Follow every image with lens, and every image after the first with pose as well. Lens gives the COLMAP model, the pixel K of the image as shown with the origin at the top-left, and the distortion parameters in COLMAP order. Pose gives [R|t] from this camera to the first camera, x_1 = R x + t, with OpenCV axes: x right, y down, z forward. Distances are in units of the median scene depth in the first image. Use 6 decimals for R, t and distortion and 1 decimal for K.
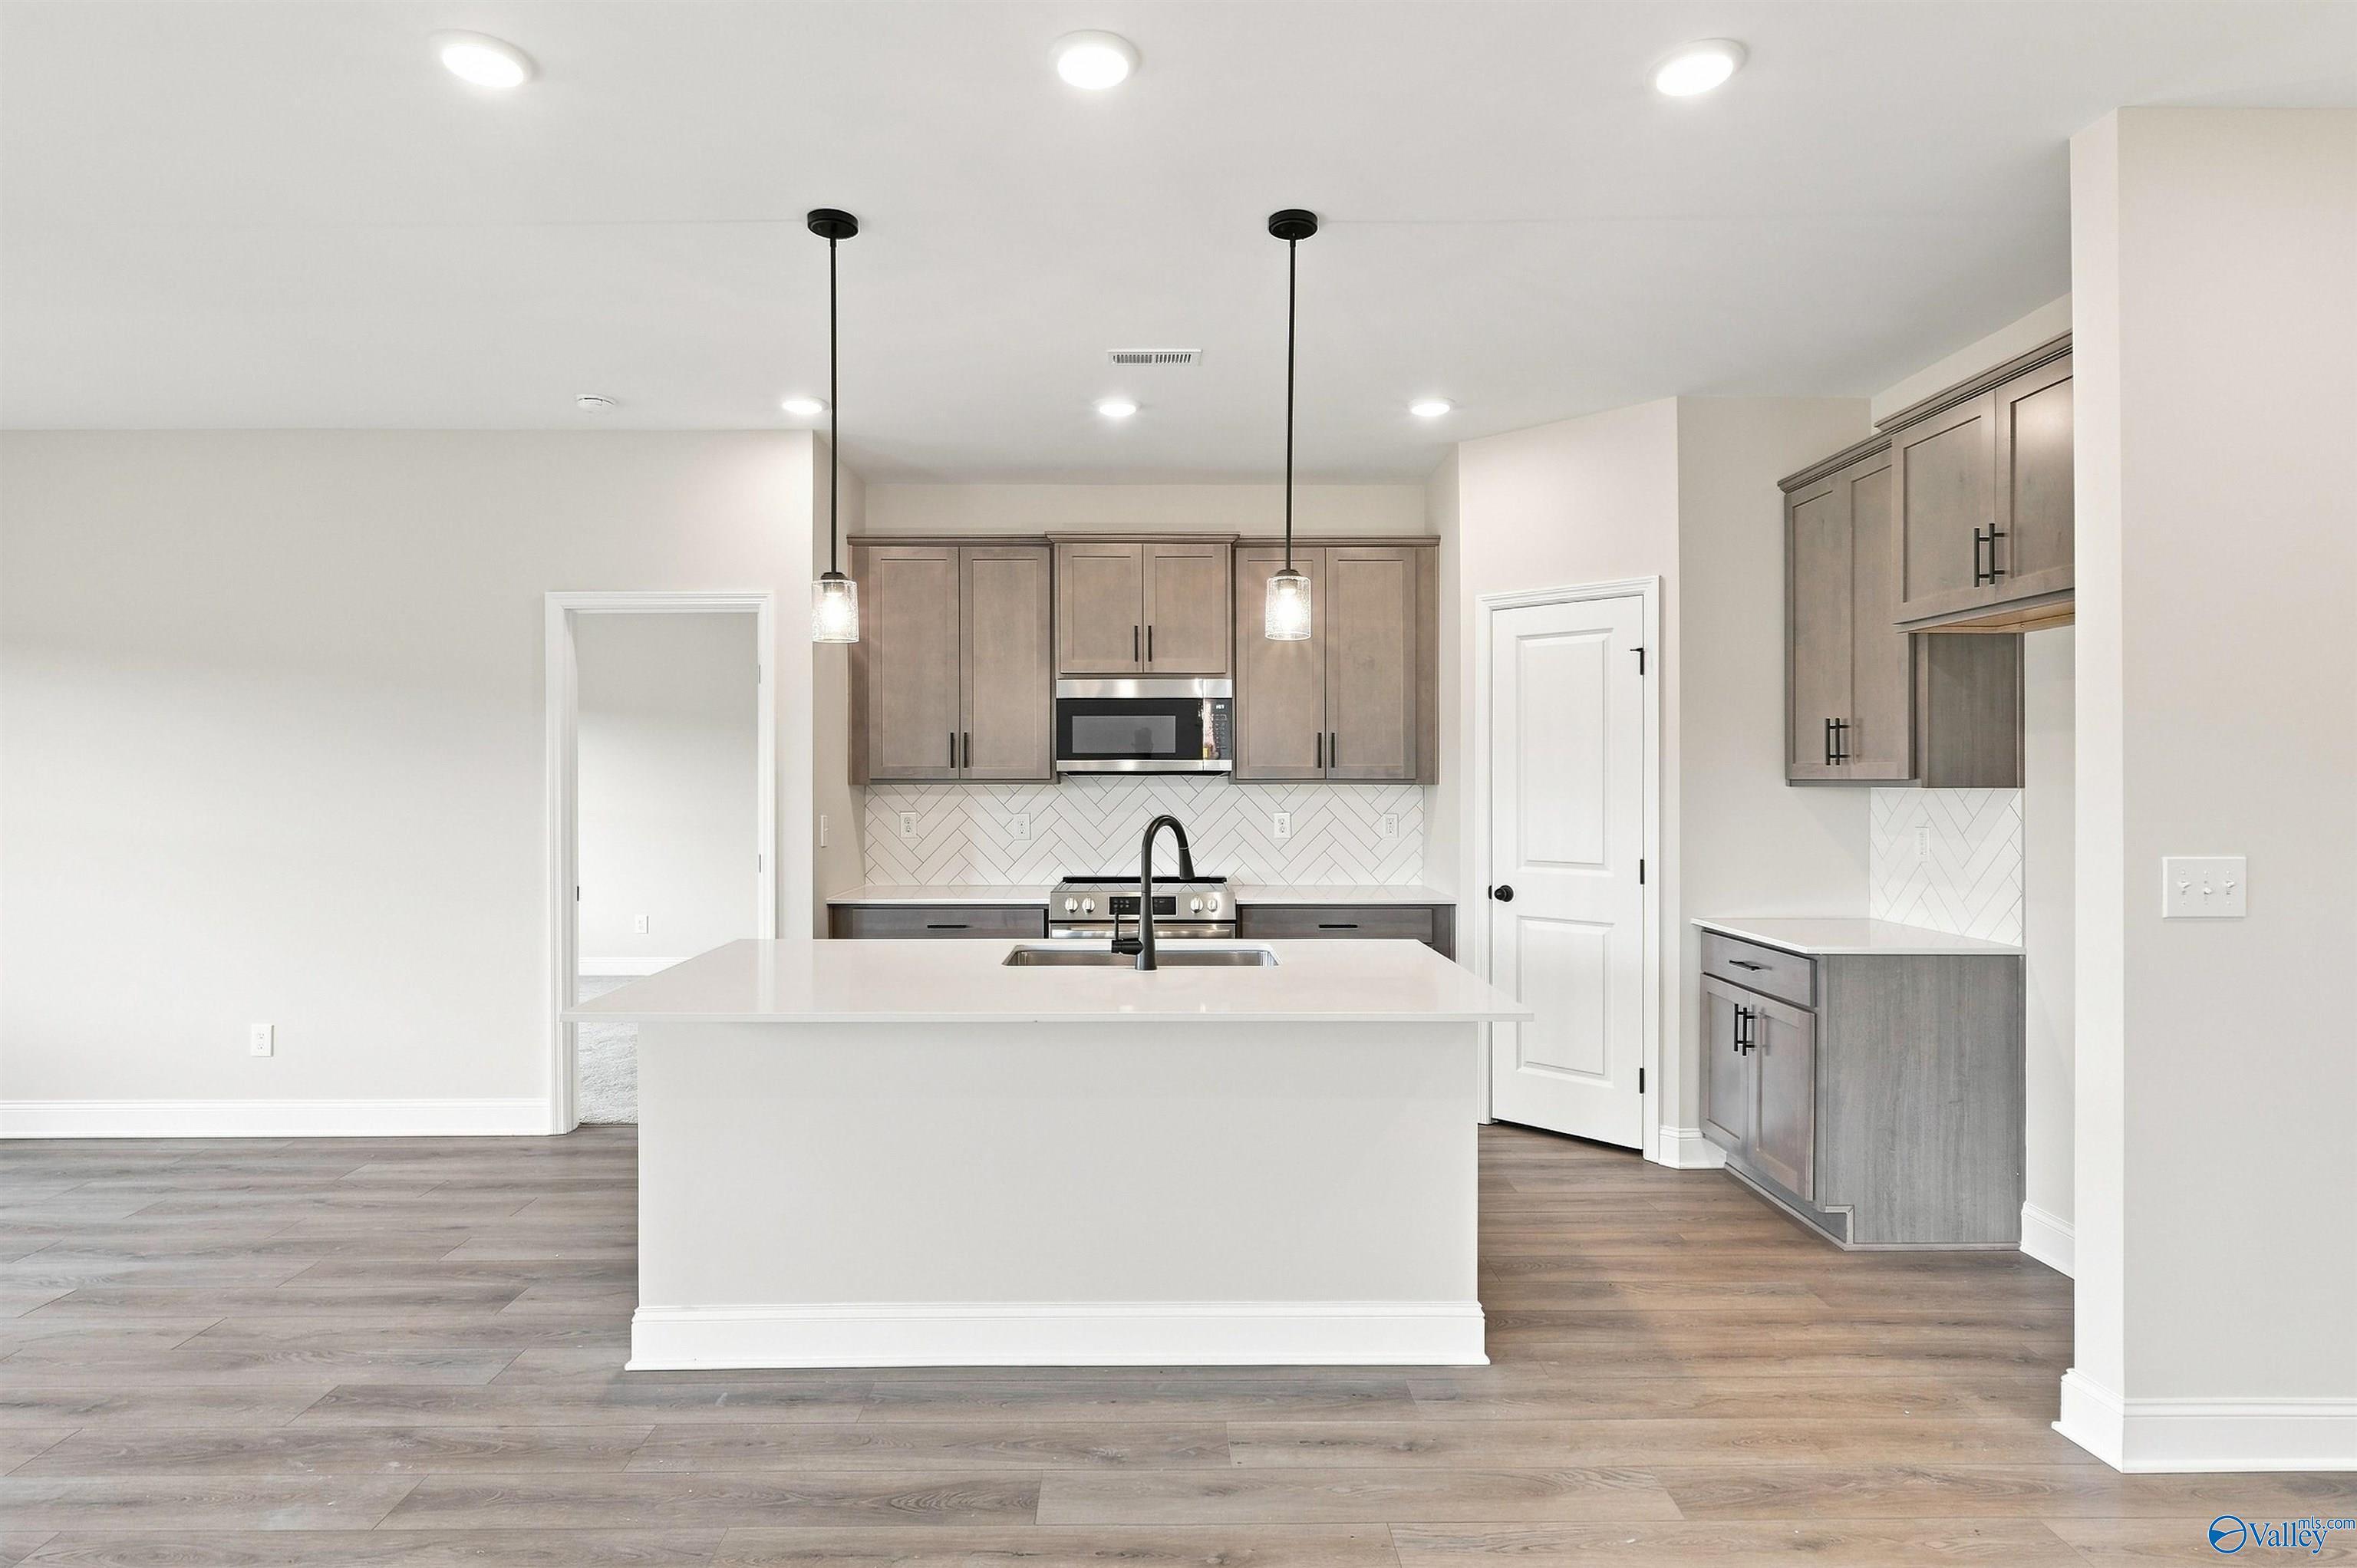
lens RADIAL K [[1246.1, 0, 1178.5], [0, 1246.1, 784.0], [0, 0, 1]] dist [-0.001087, 0.001042]
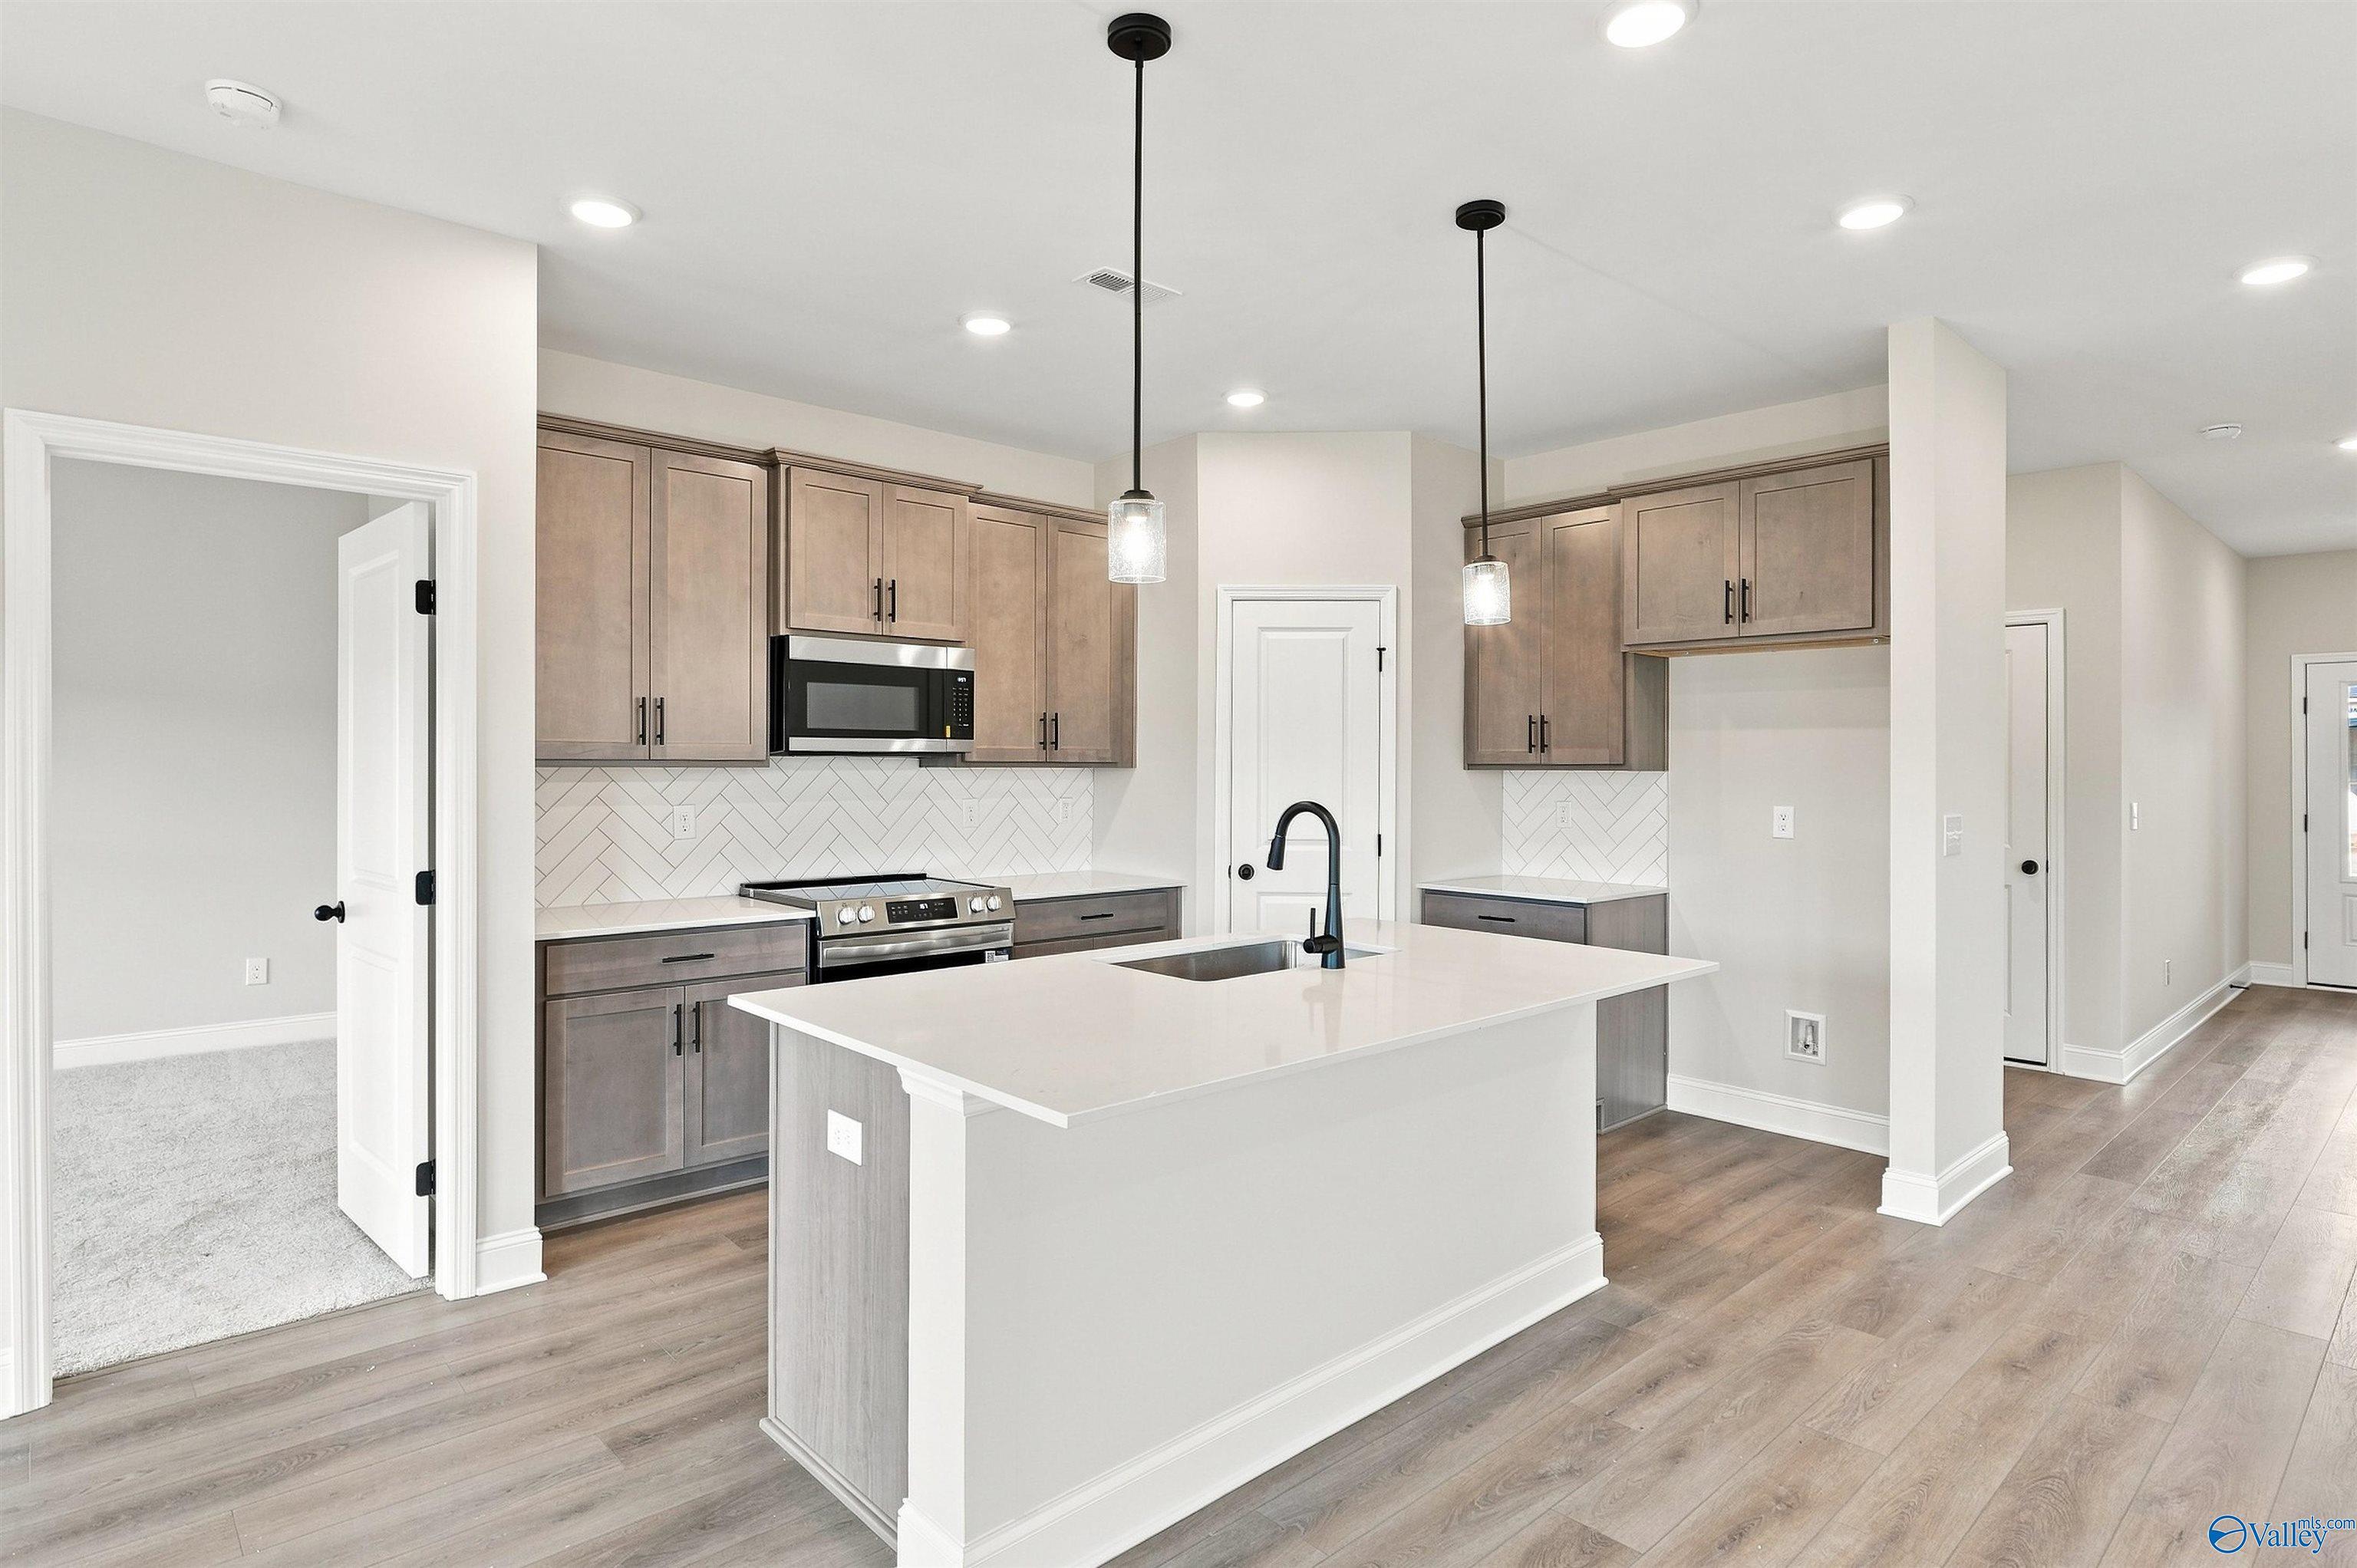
lens RADIAL K [[1246.1, 0, 1178.5], [0, 1246.1, 784.0], [0, 0, 1]] dist [-0.001087, 0.001042]
pose [[0.743611, -0.007412, 0.668572, -0.524947], [-0.001523, 0.999917, 0.012779, 0.000501], [-0.668611, -0.010521, 0.743538, 0.283755]]
